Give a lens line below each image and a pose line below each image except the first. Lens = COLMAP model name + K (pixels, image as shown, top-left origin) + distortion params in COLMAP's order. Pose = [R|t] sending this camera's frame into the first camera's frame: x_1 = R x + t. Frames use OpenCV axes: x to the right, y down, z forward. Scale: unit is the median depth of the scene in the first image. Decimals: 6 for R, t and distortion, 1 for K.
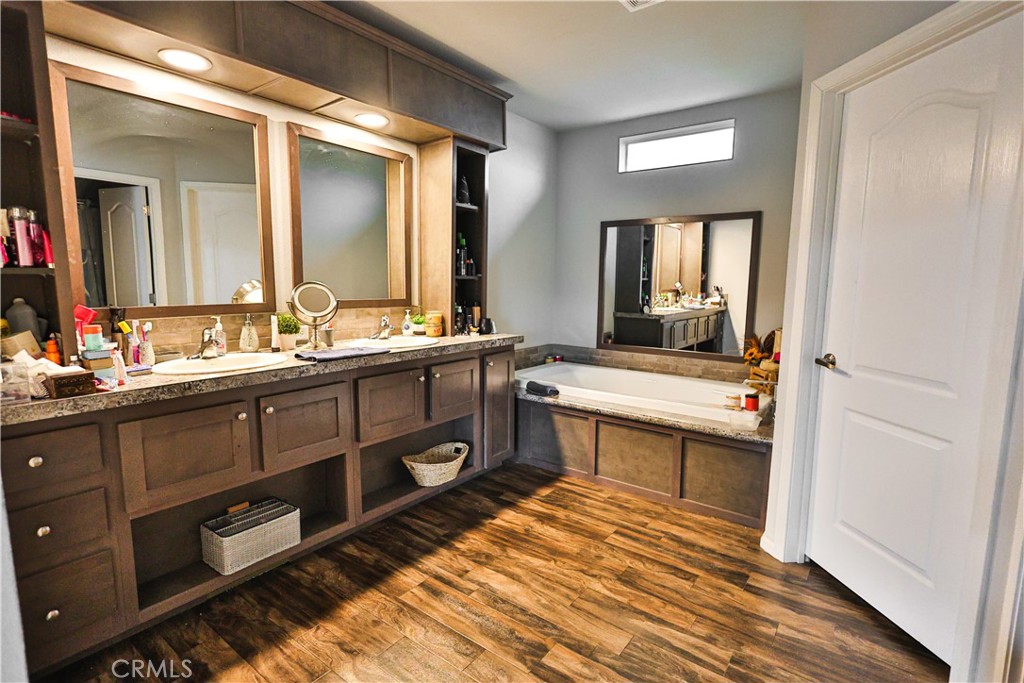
lens RADIAL K [[507.7, 0, 506.7], [0, 507.7, 336.3], [0, 0, 1]] dist [-0.005279, 0.002844]
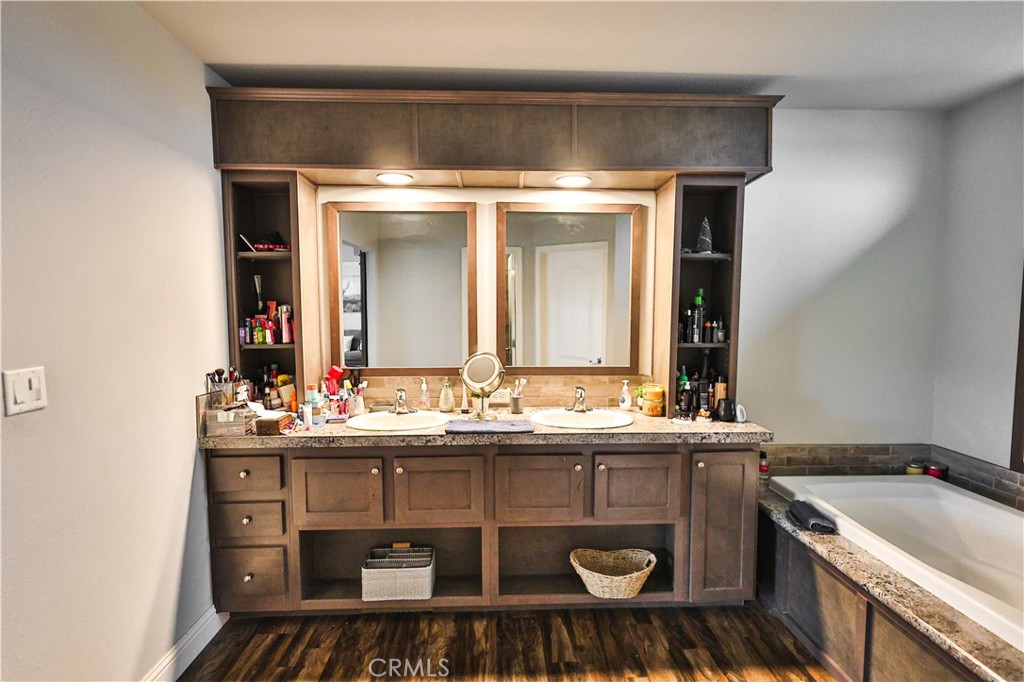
lens RADIAL K [[507.7, 0, 510.7], [0, 507.7, 334.2], [0, 0, 1]] dist [-0.005279, 0.002844]
pose [[0.633889, 0.033137, -0.772713, 0.403274], [-0.078934, 0.996637, -0.022014, -0.110076], [0.769385, 0.074948, 0.634373, 0.325525]]
